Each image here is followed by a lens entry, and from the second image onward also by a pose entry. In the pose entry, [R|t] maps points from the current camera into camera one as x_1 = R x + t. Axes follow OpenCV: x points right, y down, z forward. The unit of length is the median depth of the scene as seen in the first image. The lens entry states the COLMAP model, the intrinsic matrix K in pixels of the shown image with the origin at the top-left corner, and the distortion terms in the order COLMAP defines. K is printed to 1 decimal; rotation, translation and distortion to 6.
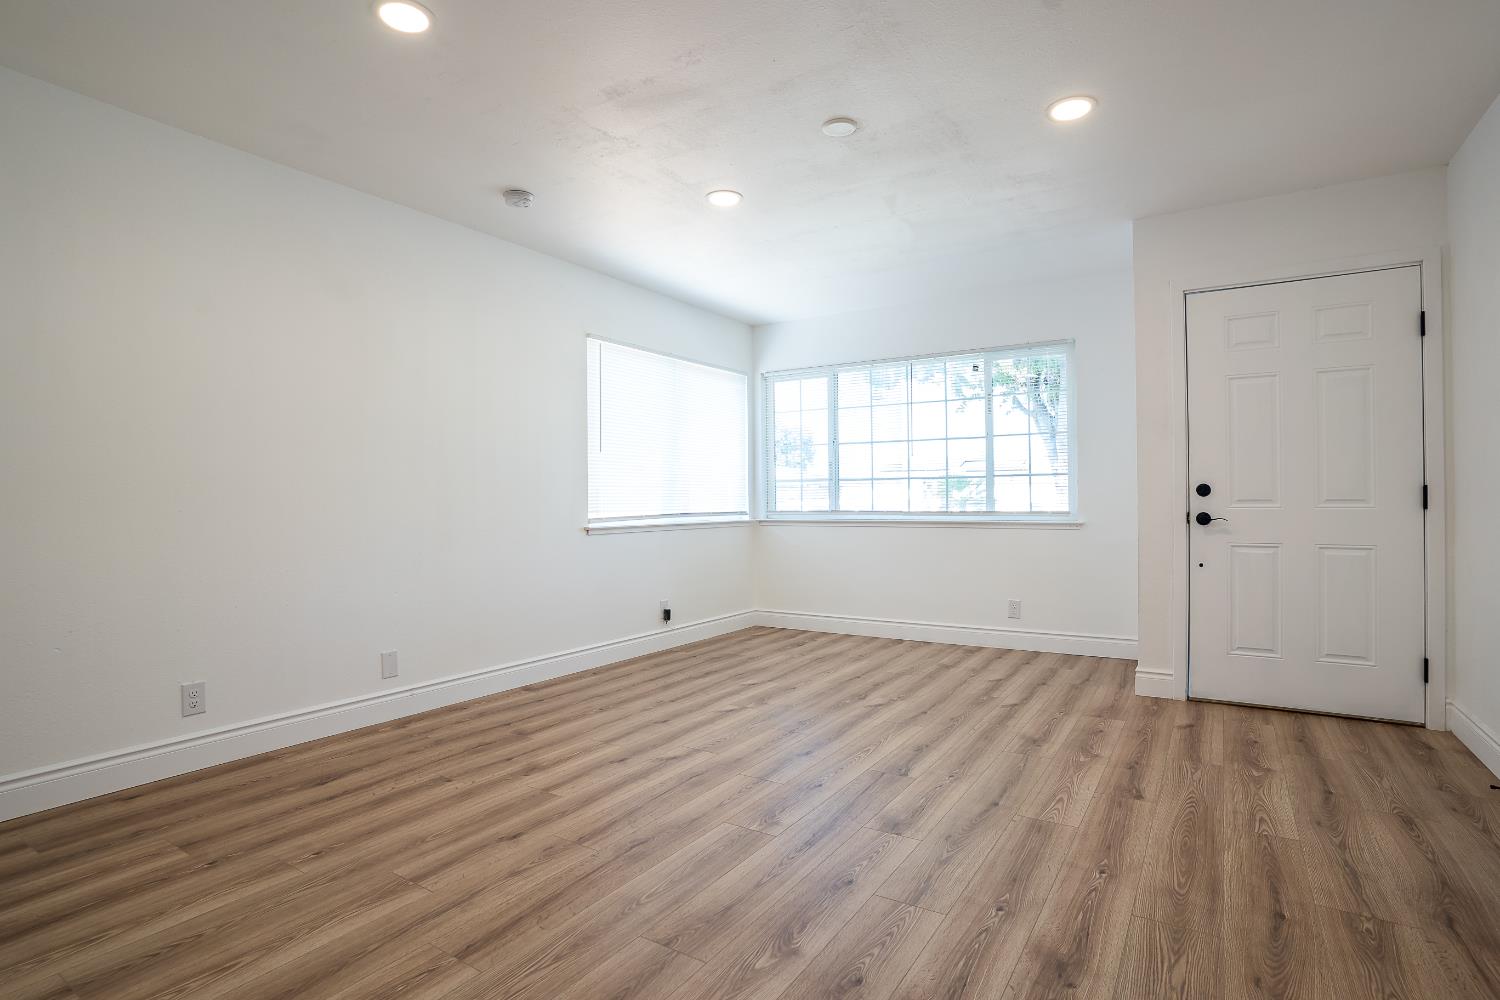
lens RADIAL K [[751.6, 0, 743.9], [0, 751.6, 506.6], [0, 0, 1]] dist [-0.064889, 0.026063]
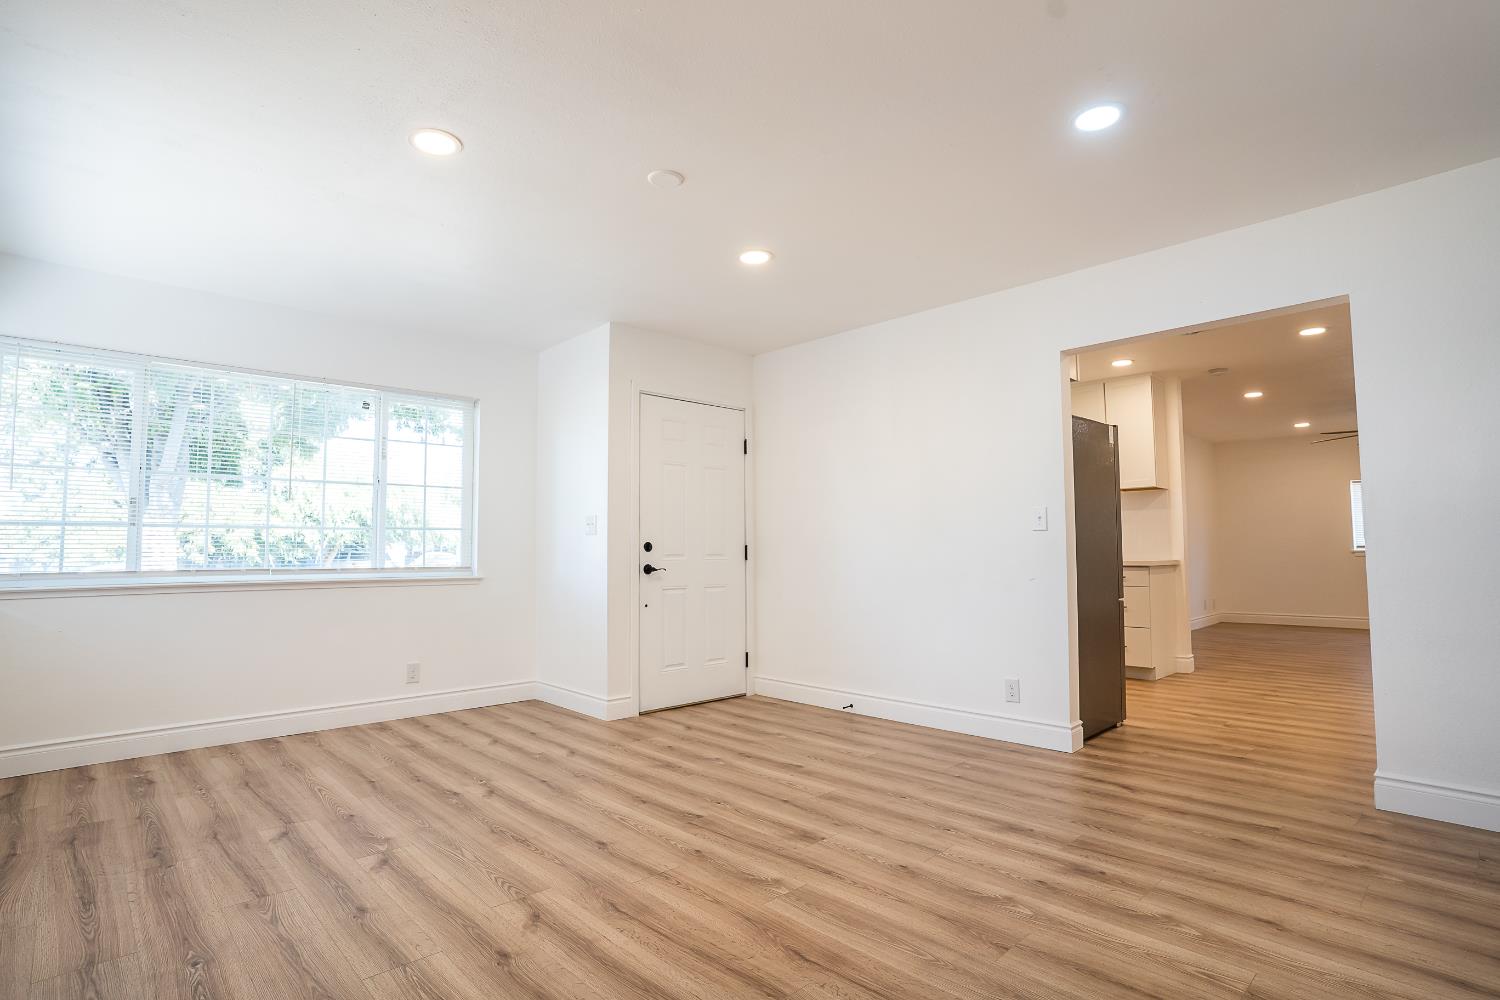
lens RADIAL K [[751.6, 0, 747.7], [0, 751.6, 494.3], [0, 0, 1]] dist [-0.064889, 0.026063]
pose [[0.228535, 0.081882, 0.970086, -0.734454], [0.013862, 0.996082, -0.087342, 0.003454], [-0.973437, 0.033408, 0.226504, 0.618875]]
